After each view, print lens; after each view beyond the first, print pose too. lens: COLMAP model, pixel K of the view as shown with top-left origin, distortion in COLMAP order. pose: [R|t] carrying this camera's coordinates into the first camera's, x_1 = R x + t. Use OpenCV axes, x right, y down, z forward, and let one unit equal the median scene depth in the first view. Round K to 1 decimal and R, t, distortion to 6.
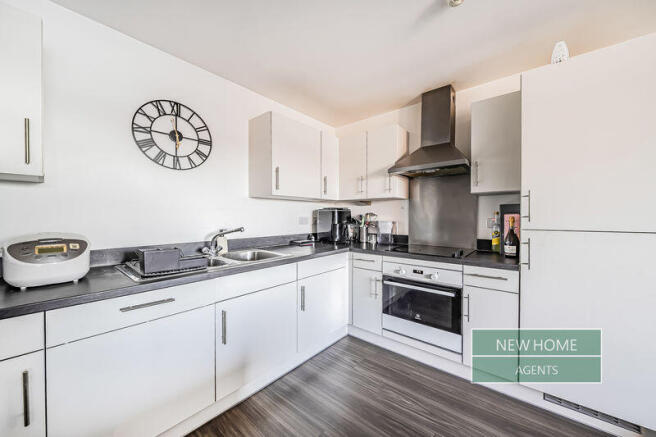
lens RADIAL K [[238.5, 0, 329.7], [0, 238.5, 218.0], [0, 0, 1]] dist [-0.002648, -0.000256]
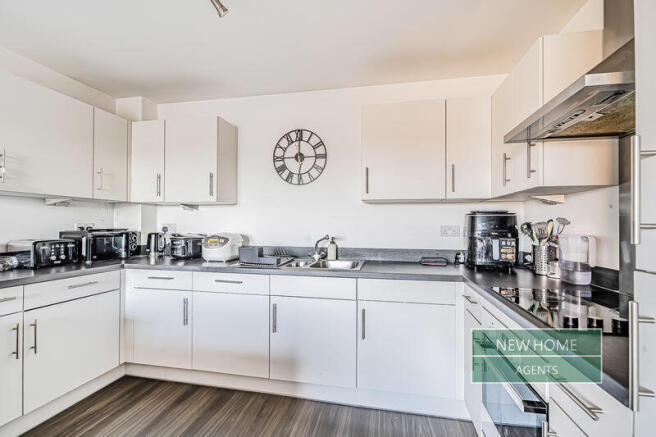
lens RADIAL K [[295.5, 0, 331.8], [0, 295.5, 224.2], [0, 0, 1]] dist [0.005185, 0.000078]
pose [[0.469972, 0.002392, -0.882678, 0.756654], [-0.012118, 0.999920, -0.003742, -0.000609], [0.882598, 0.012455, 0.469963, 0.441664]]
